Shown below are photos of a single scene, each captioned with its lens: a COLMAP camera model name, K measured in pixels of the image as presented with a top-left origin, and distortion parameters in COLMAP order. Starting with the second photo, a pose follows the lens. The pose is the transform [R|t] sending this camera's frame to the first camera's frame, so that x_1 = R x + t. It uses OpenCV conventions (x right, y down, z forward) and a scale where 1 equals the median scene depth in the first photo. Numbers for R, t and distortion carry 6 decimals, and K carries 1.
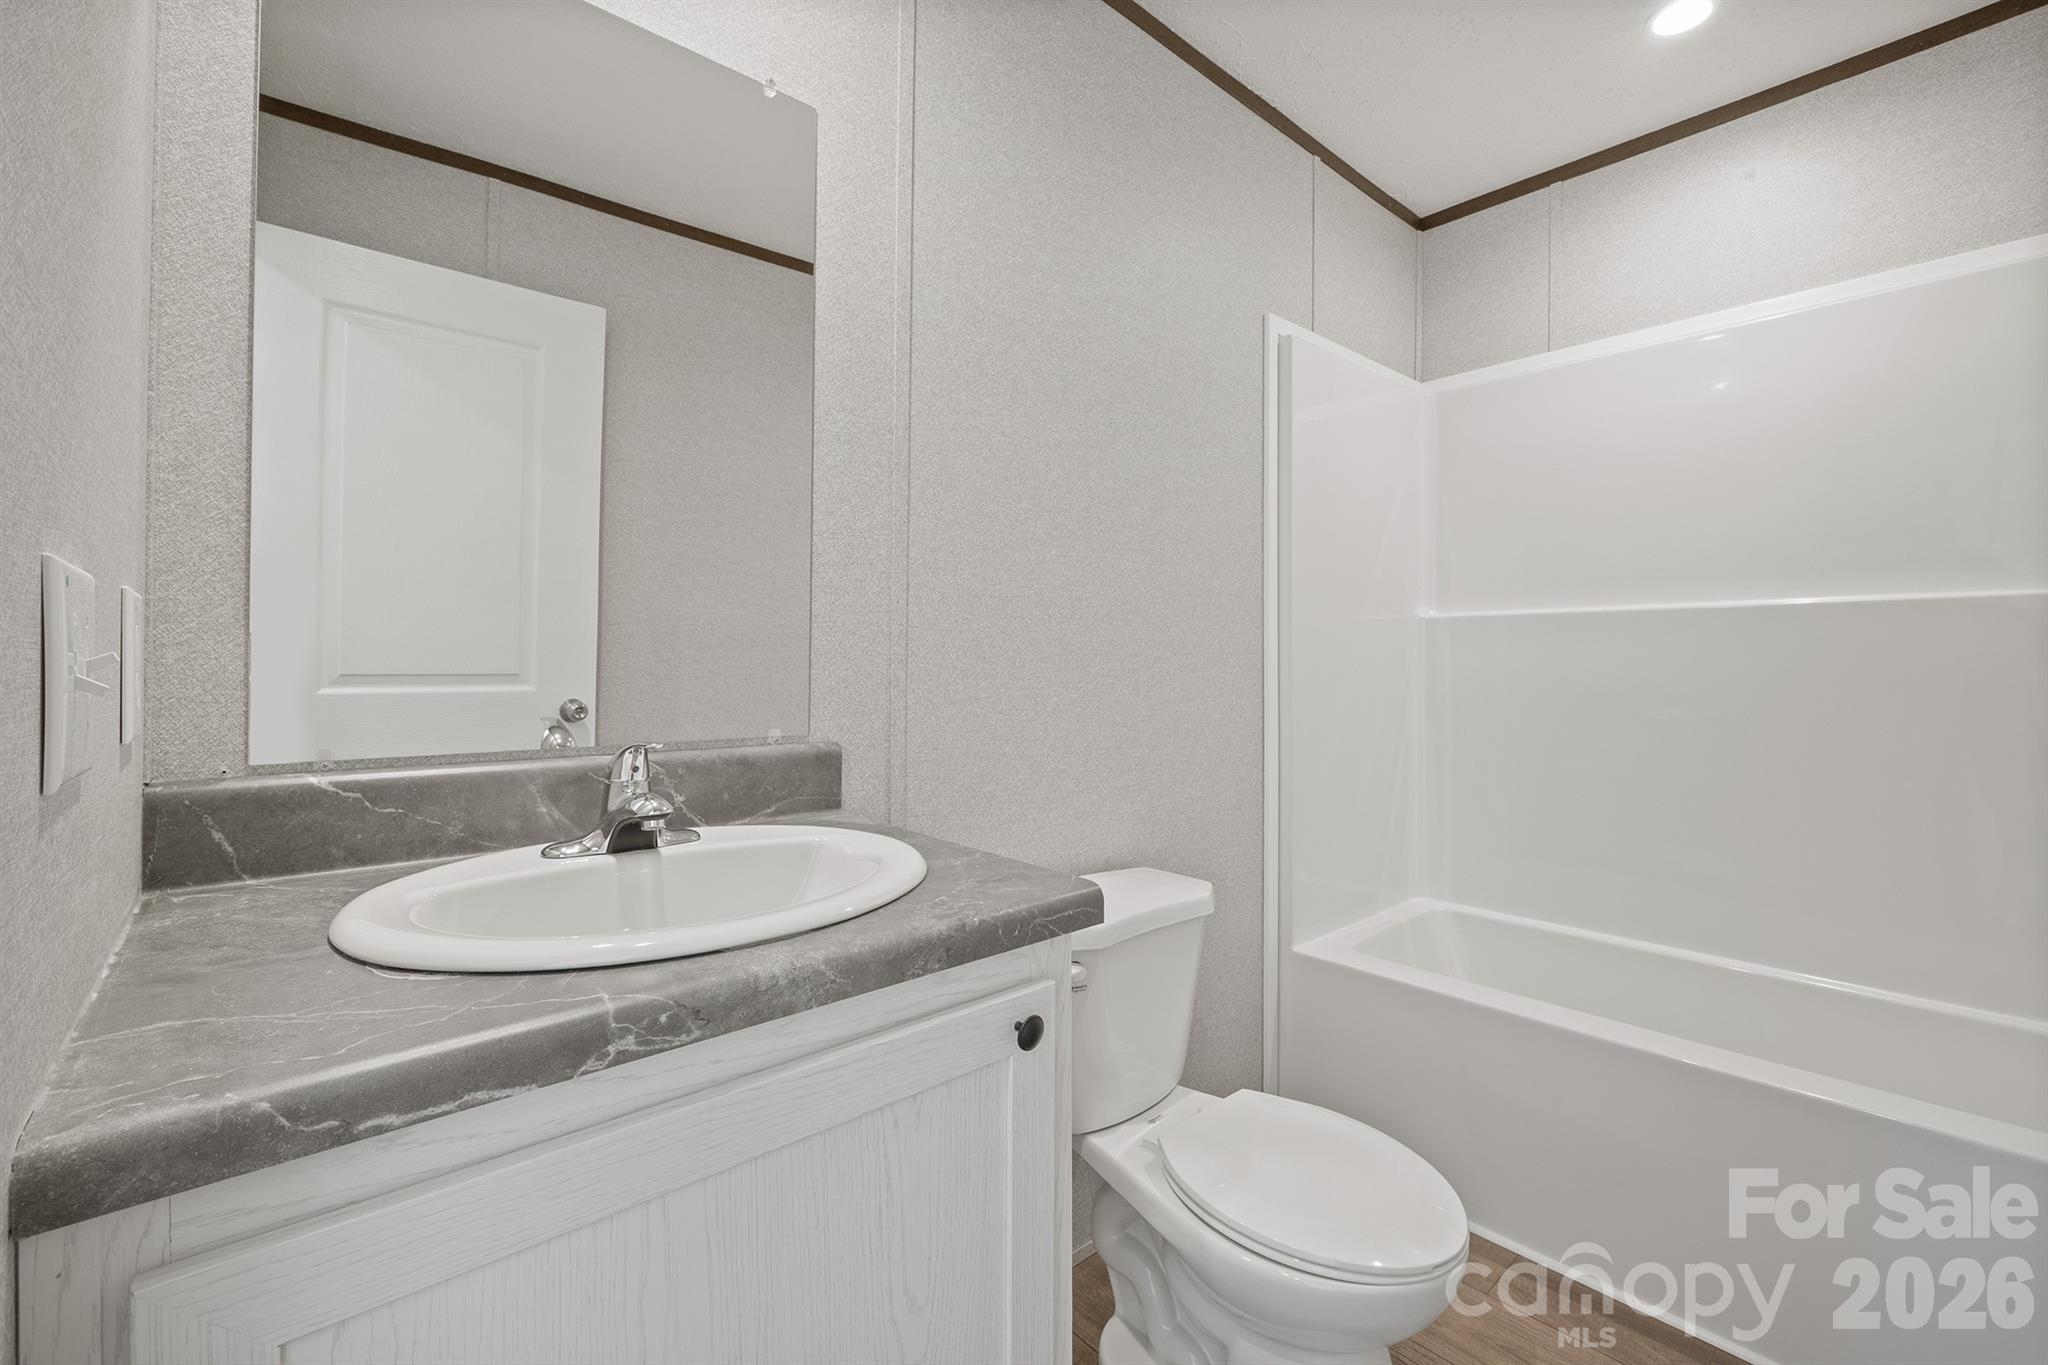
lens RADIAL K [[863.4, 0, 1020.0], [0, 863.4, 654.0], [0, 0, 1]] dist [0.012183, -0.000092]
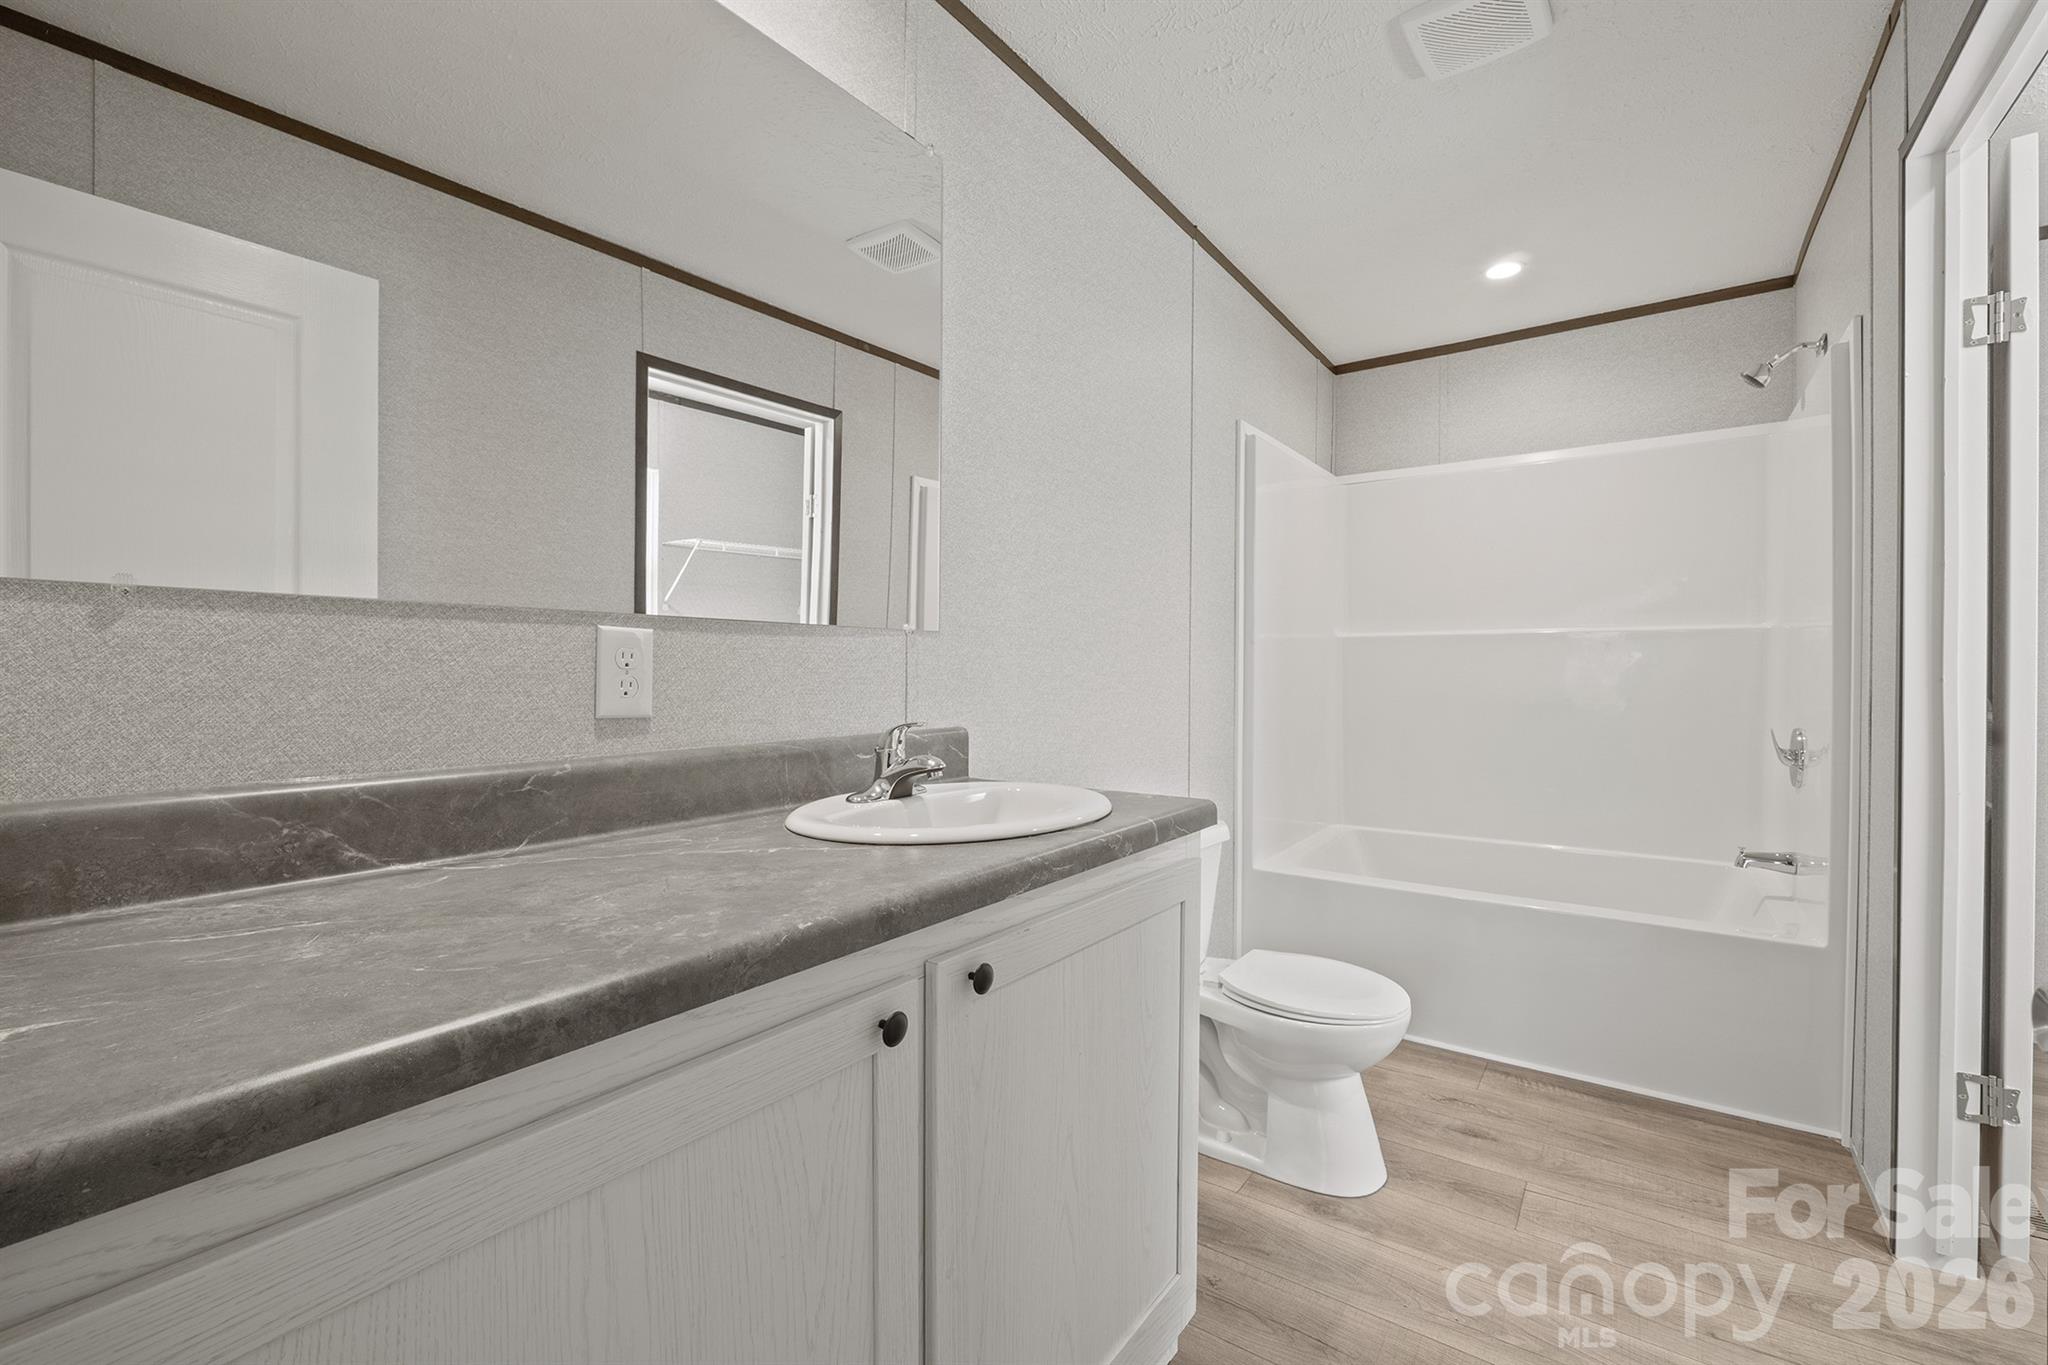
lens RADIAL K [[863.4, 0, 1028.5], [0, 863.4, 671.9], [0, 0, 1]] dist [-0.010343, -0.000261]
pose [[0.978202, -0.005282, 0.207590, -0.345392], [0.003150, 0.999939, 0.010598, 0.000223], [-0.207633, -0.009713, 0.978159, -0.301961]]
